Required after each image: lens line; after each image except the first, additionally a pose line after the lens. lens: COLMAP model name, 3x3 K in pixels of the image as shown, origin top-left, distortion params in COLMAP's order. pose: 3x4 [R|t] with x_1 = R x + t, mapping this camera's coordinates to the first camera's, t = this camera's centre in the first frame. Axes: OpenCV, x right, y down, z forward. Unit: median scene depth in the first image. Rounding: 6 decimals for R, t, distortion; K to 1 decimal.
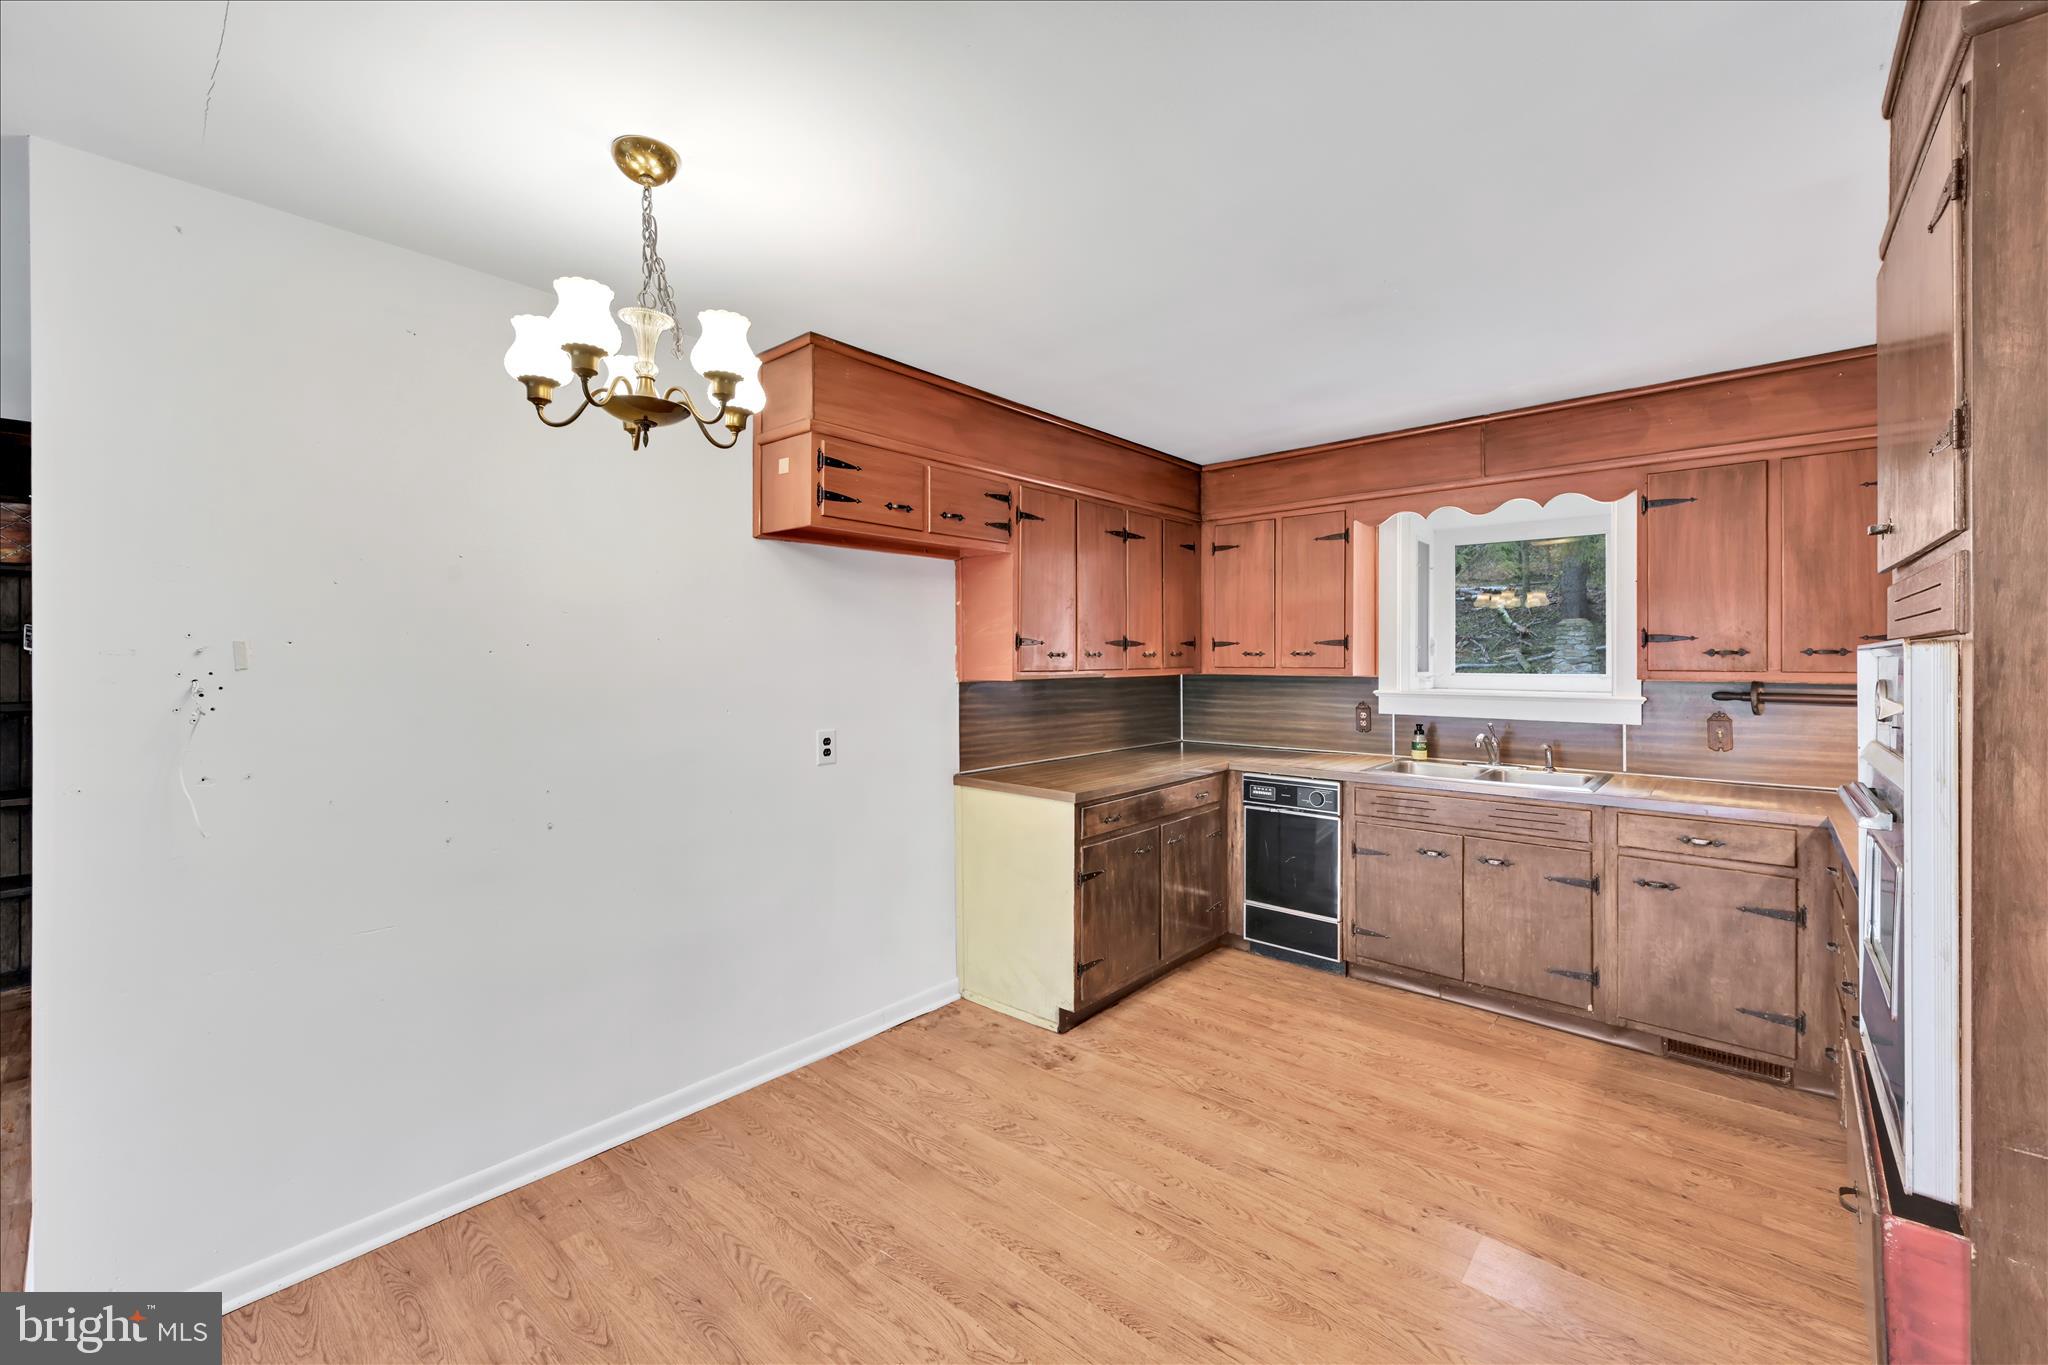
lens RADIAL K [[838.0, 0, 1039.1], [0, 838.0, 656.6], [0, 0, 1]] dist [-0.001662, 0.000260]
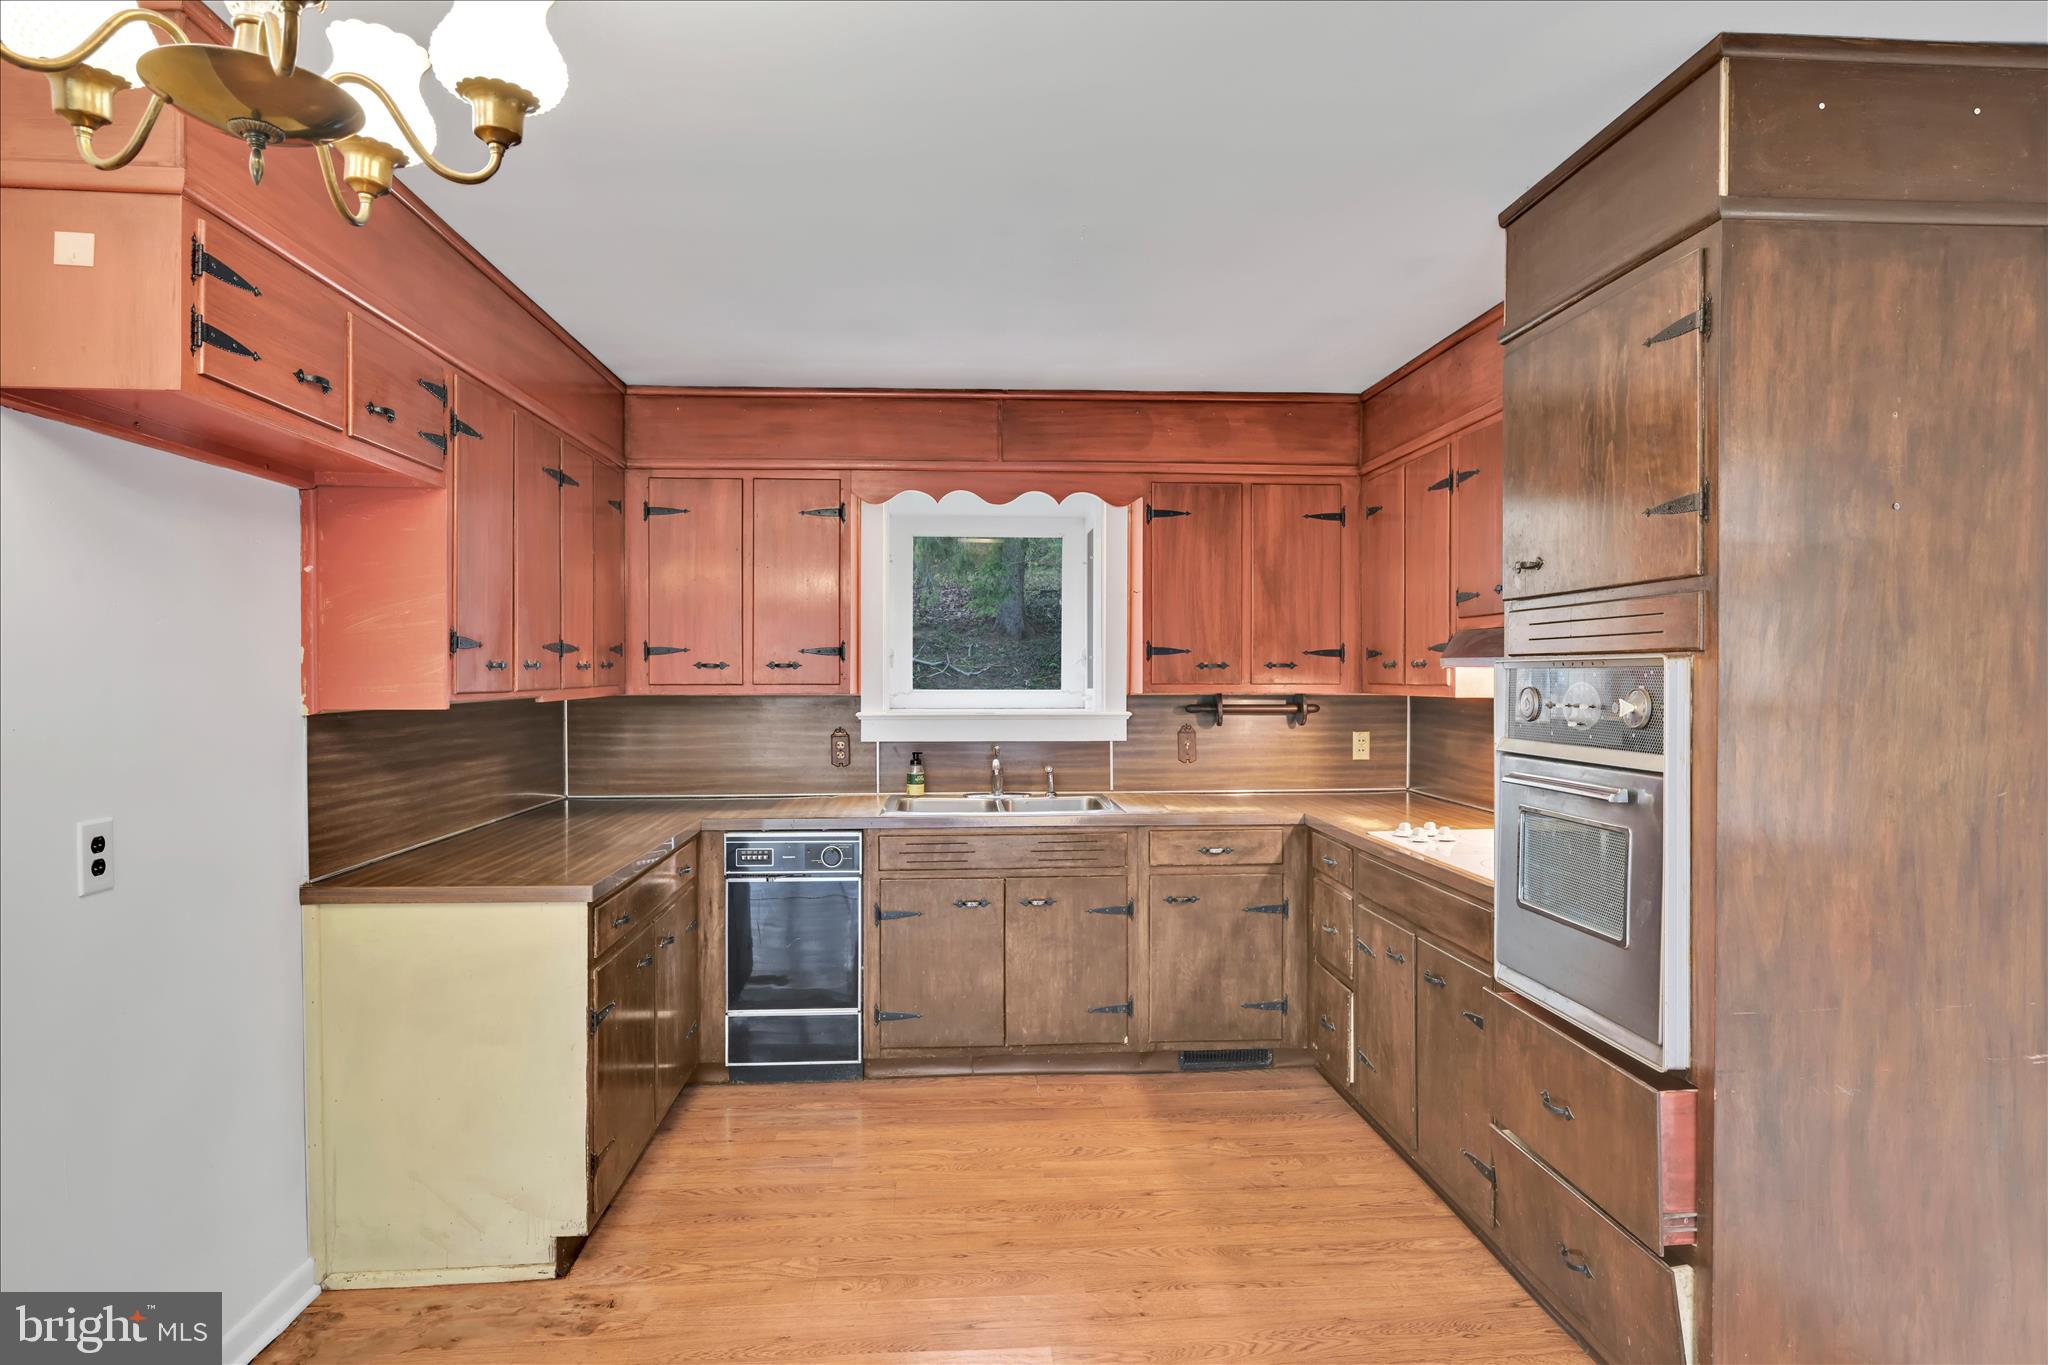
lens RADIAL K [[1168.3, 0, 1024.1], [0, 1168.3, 684.3], [0, 0, 1]] dist [-0.004790, -0.001956]
pose [[0.693748, -0.006929, 0.720184, -0.348943], [-0.000824, 0.999945, 0.010414, 0.002880], [-0.720217, -0.007819, 0.693705, 0.158531]]
